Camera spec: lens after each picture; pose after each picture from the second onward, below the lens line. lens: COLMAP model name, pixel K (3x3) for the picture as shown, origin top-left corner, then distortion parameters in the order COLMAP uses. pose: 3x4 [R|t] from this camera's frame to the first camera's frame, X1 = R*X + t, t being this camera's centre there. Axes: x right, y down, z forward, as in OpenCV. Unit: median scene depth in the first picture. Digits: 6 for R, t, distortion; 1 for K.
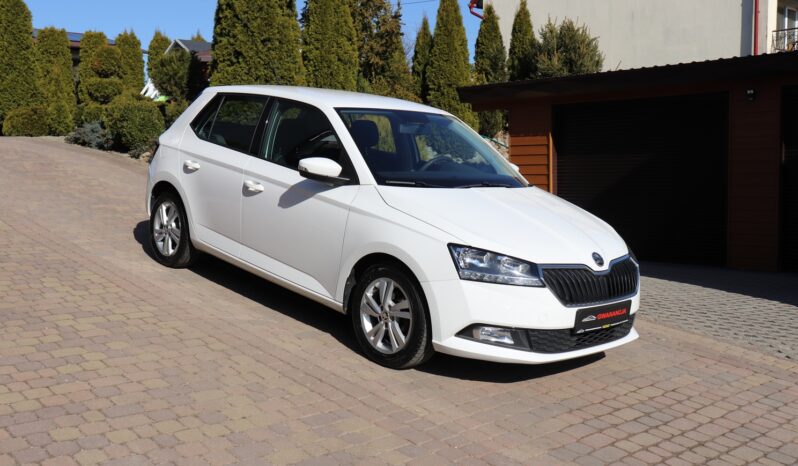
lens RADIAL K [[919.4, 0, 395.8], [0, 919.4, 235.1], [0, 0, 1]] dist [-0.030445, 0.000000]
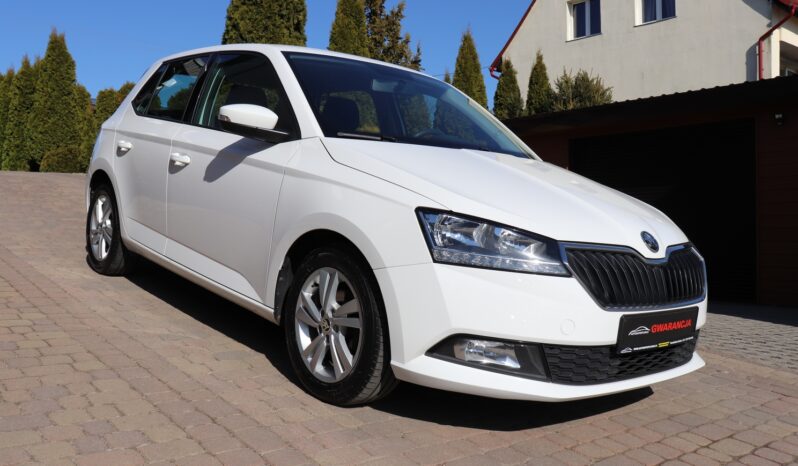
lens RADIAL K [[766.3, 0, 396.8], [0, 766.3, 233.6], [0, 0, 1]] dist [-0.082439, 0.000000]
pose [[0.998729, 0.009177, -0.049556, 0.060158], [-0.013177, 0.996626, -0.081007, 0.060479], [0.048646, 0.081557, 0.995481, 0.408297]]
